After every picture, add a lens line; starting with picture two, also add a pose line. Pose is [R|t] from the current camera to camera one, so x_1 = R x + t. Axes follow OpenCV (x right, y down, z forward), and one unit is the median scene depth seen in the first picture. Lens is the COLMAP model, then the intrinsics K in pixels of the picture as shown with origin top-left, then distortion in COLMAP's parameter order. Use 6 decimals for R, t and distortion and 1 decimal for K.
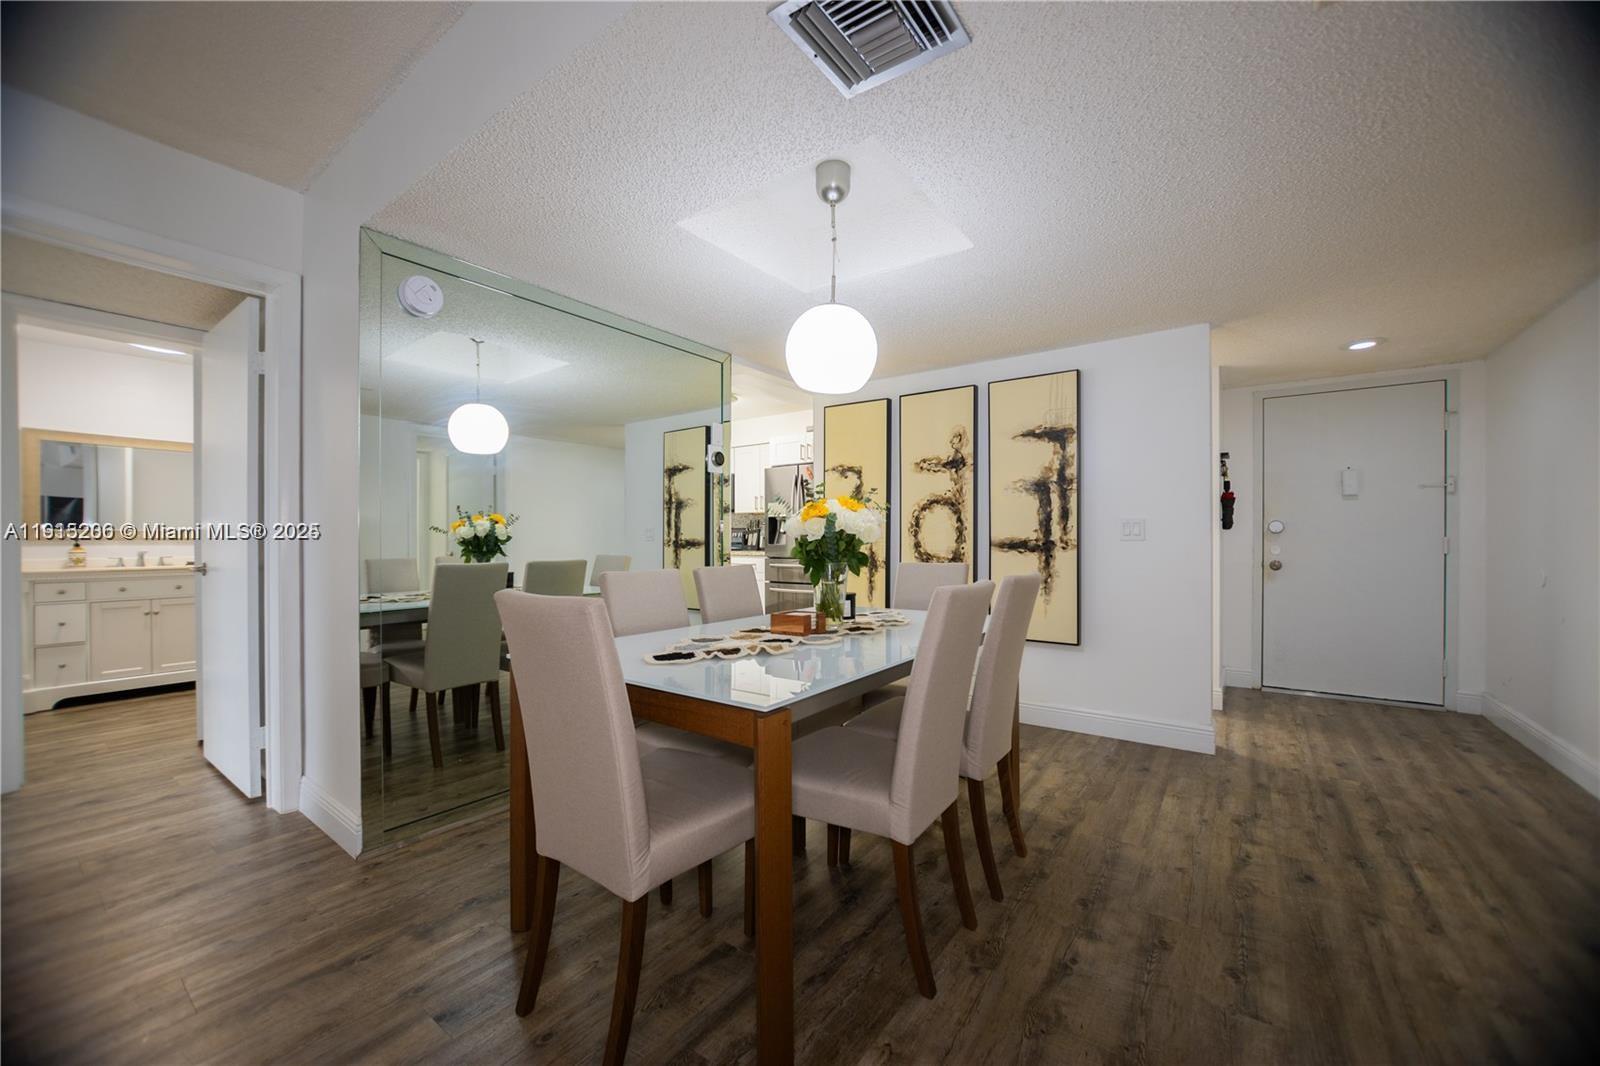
lens RADIAL K [[622.1, 0, 800.7], [0, 622.1, 534.9], [0, 0, 1]] dist [-0.011182, 0.000123]
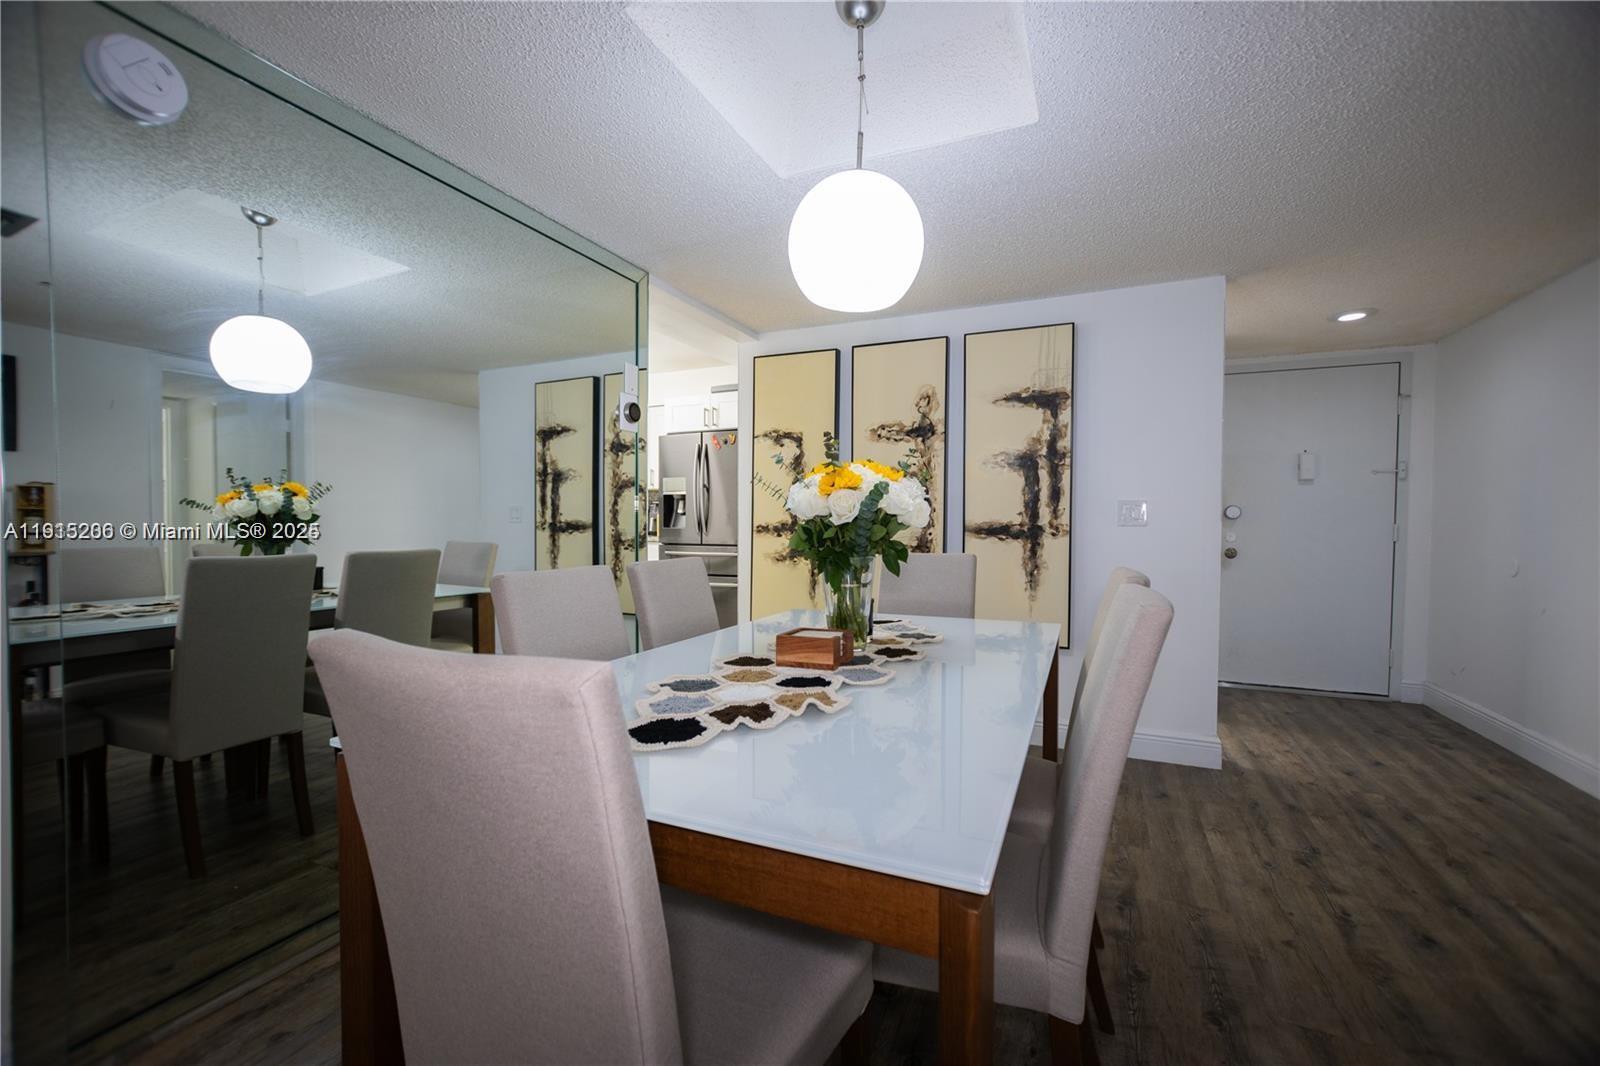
lens RADIAL K [[664.7, 0, 803.0], [0, 664.7, 537.0], [0, 0, 1]] dist [-0.009785, 0.002878]
pose [[0.979125, 0.002033, 0.203249, -0.097857], [-0.007857, 0.999581, 0.027847, 0.002199], [-0.203107, -0.028863, 0.978731, 0.187526]]
